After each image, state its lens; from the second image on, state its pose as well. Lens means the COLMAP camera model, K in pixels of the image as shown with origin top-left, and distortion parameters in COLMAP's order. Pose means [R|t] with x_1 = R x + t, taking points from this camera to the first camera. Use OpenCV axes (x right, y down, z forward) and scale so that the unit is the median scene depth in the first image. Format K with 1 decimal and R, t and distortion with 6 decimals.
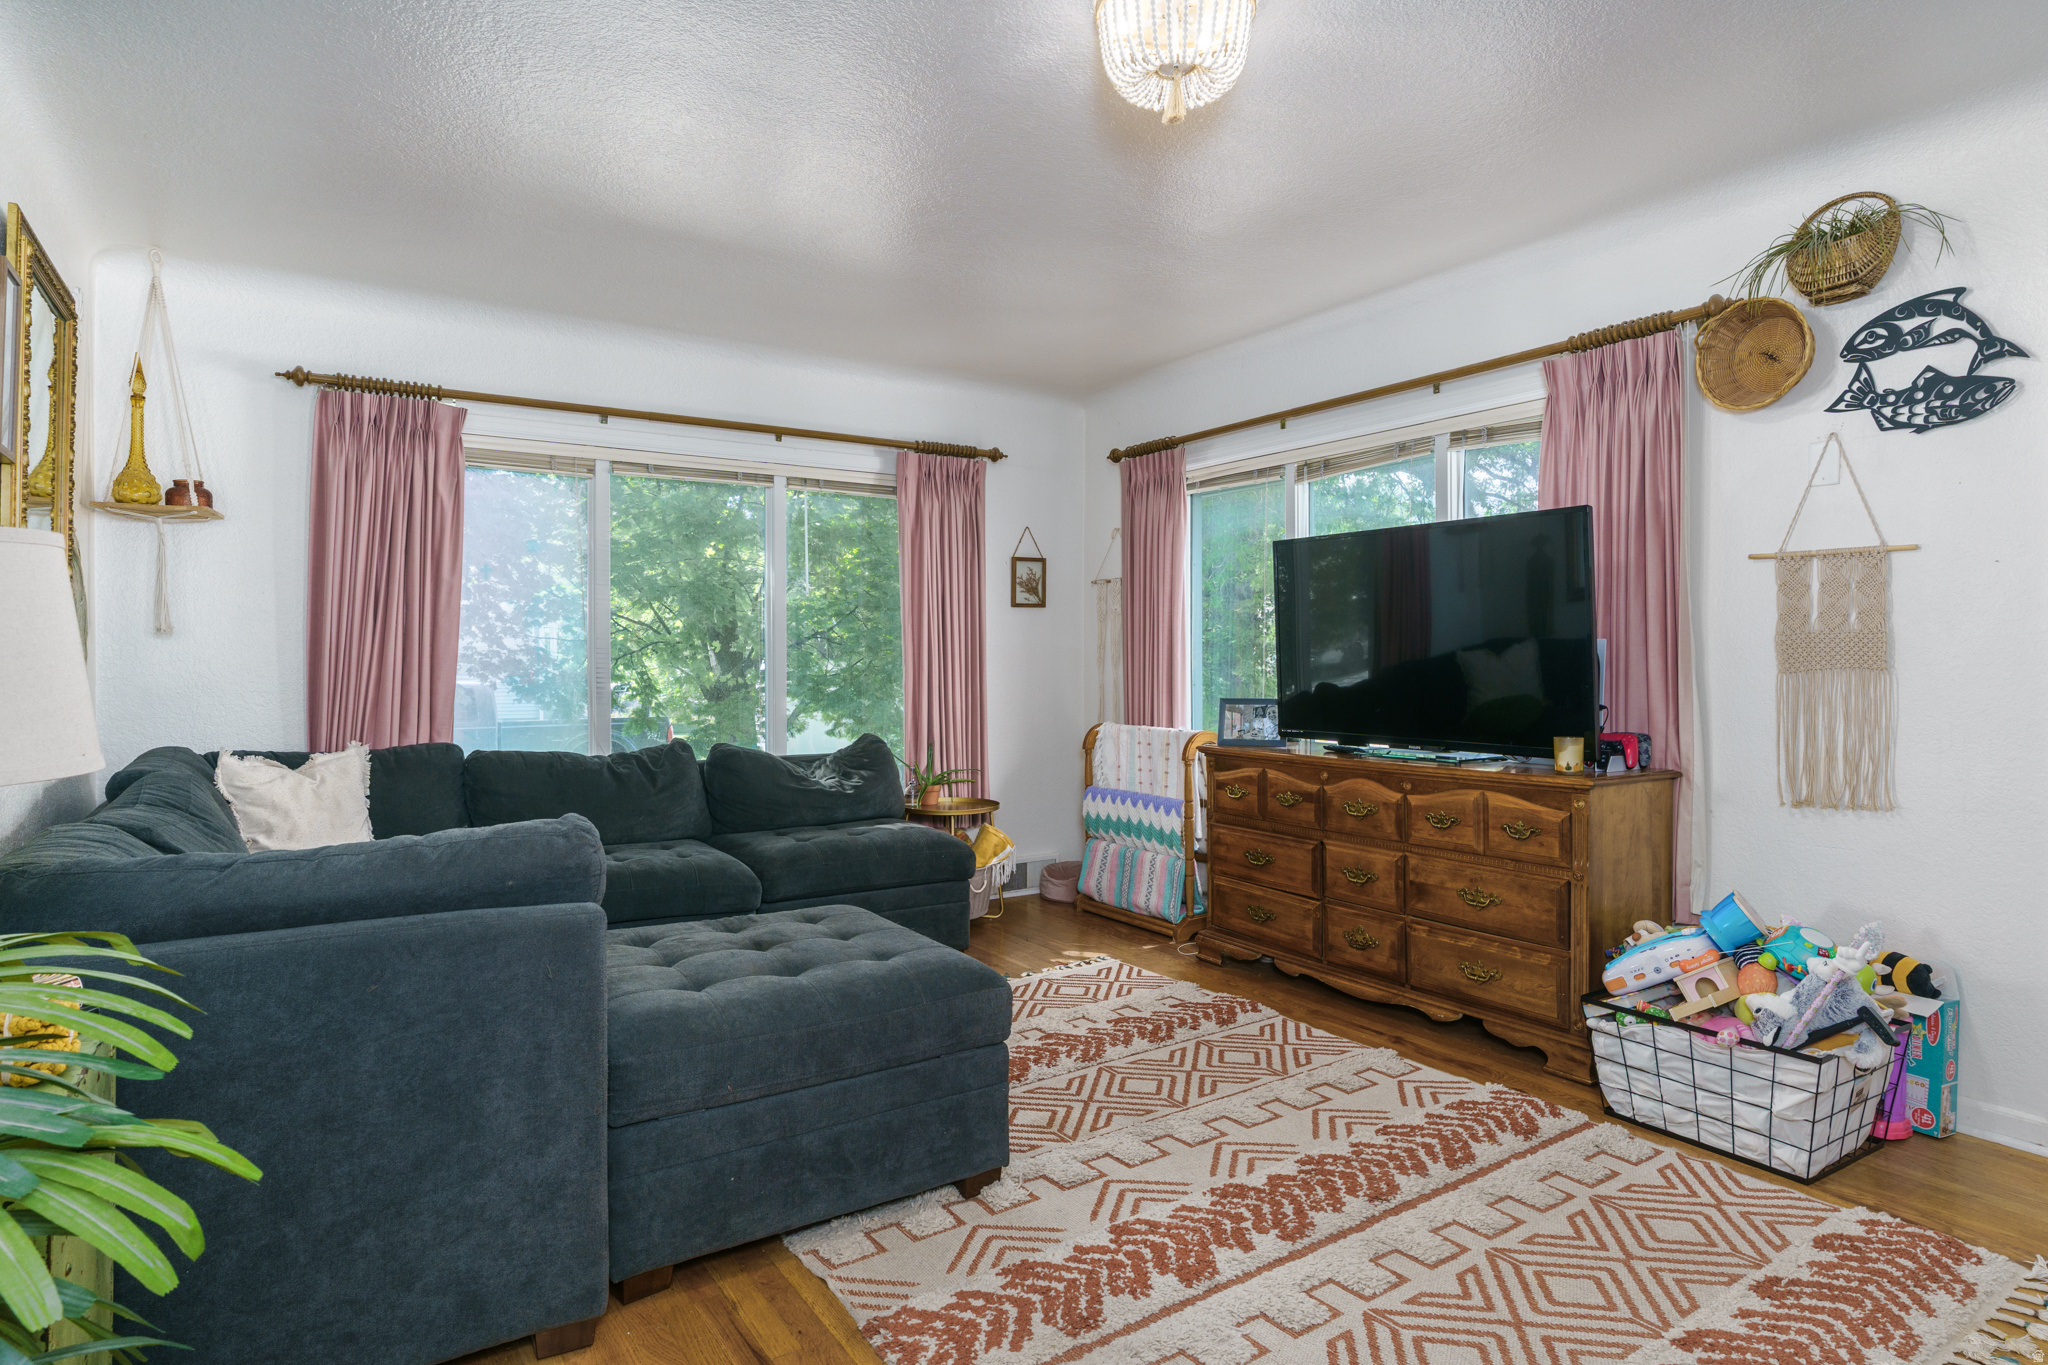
lens RADIAL K [[1167.0, 0, 1073.7], [0, 1167.0, 641.5], [0, 0, 1]] dist [-0.004295, 0.000340]
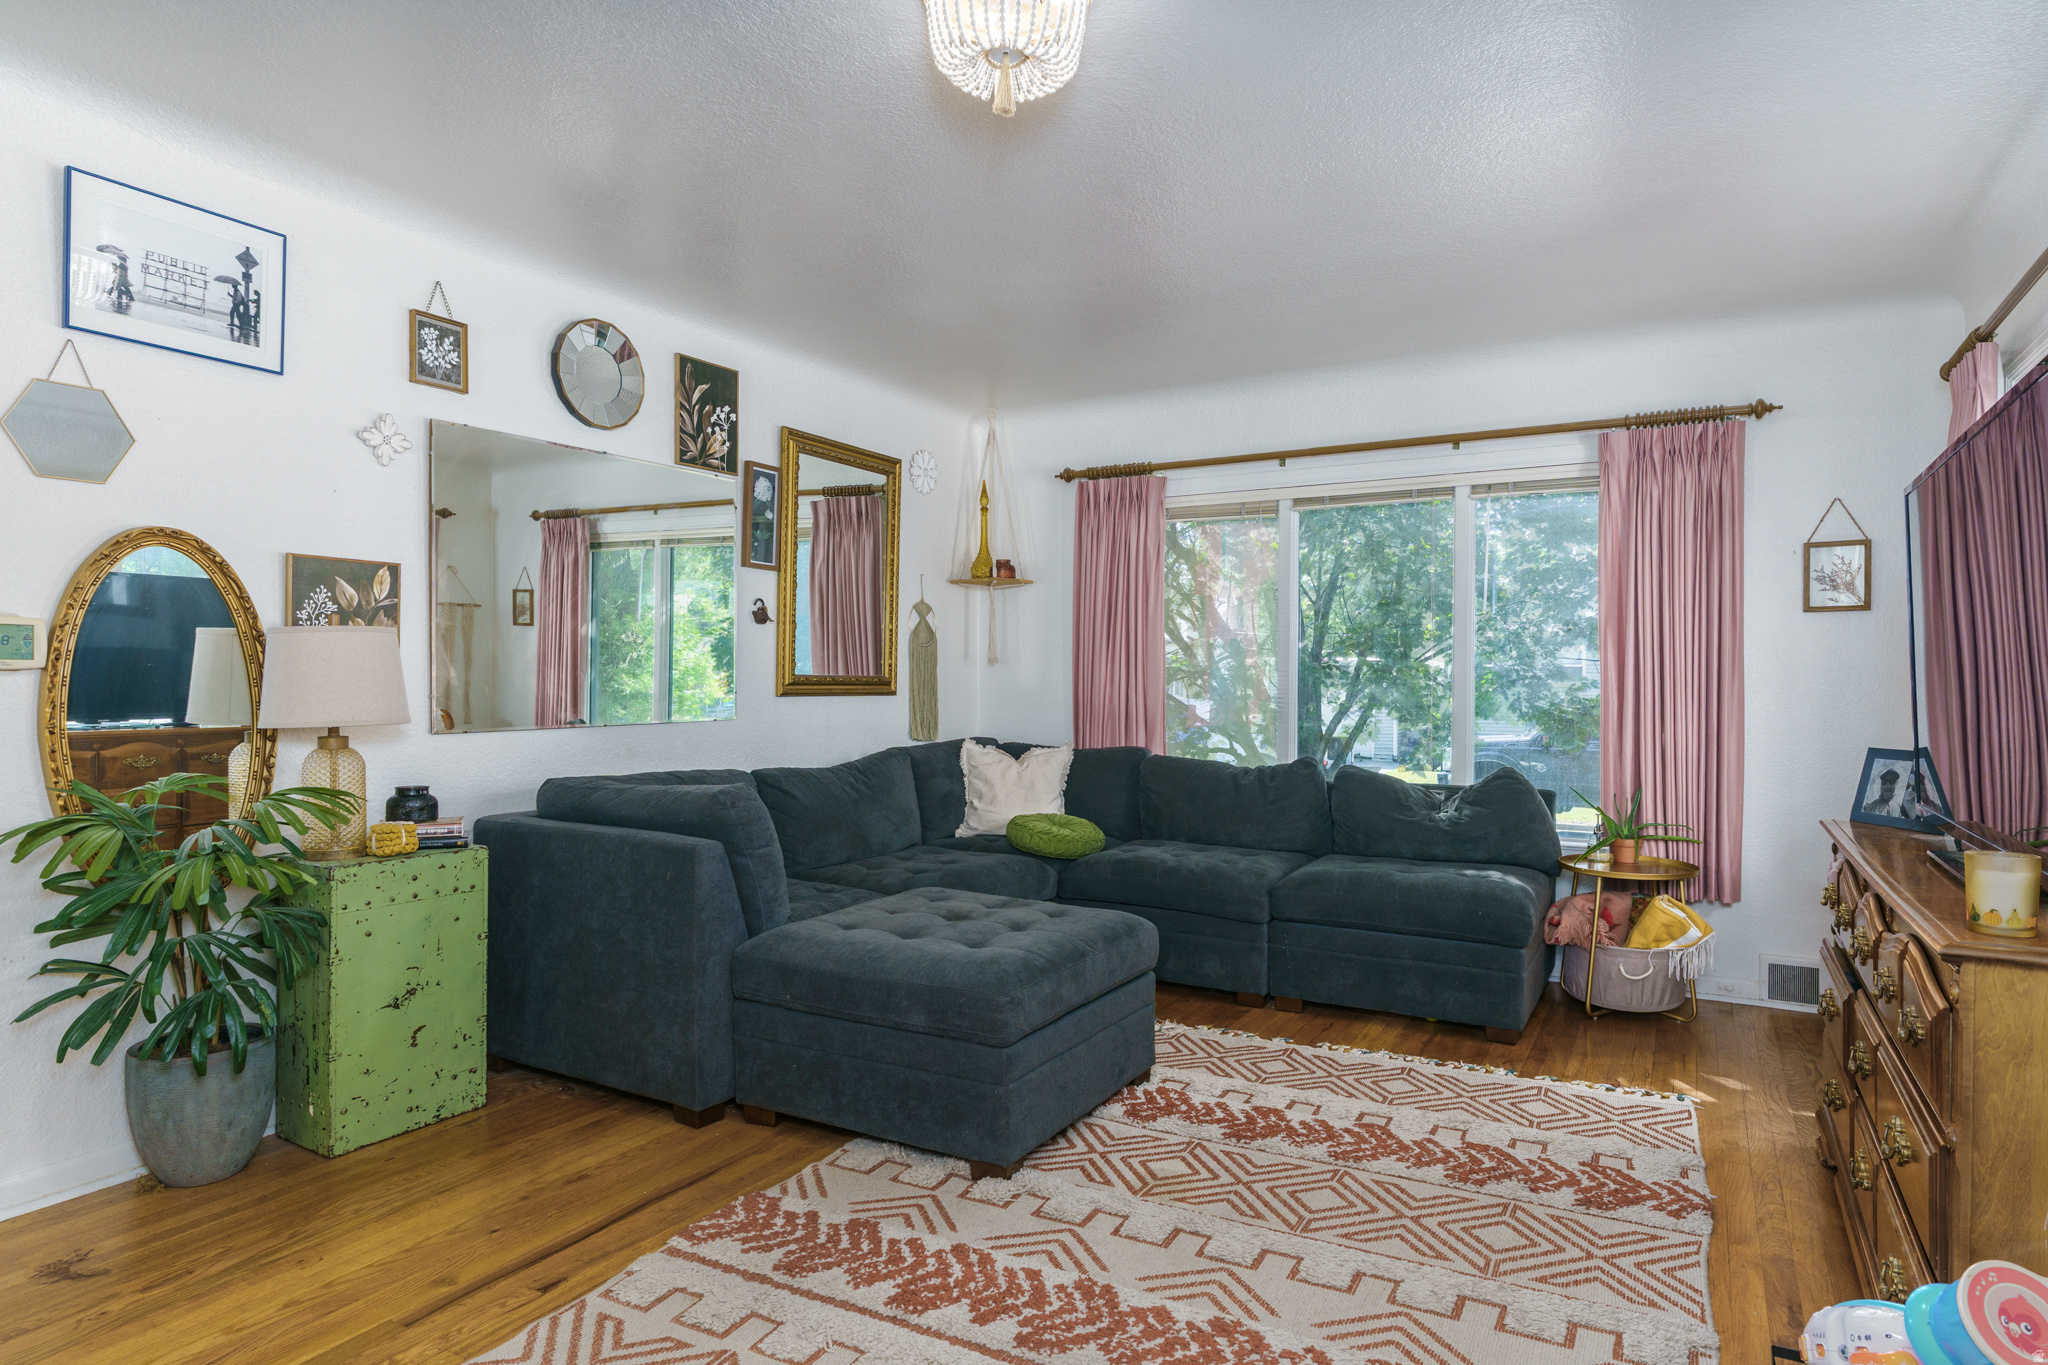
lens RADIAL K [[1167.0, 0, 1028.1], [0, 1167.0, 672.2], [0, 0, 1]] dist [-0.004295, 0.000340]
pose [[0.424392, -0.005589, -0.905461, 0.732519], [0.006084, 0.999976, -0.003321, 0.012858], [0.905458, -0.004099, 0.424416, 0.480200]]
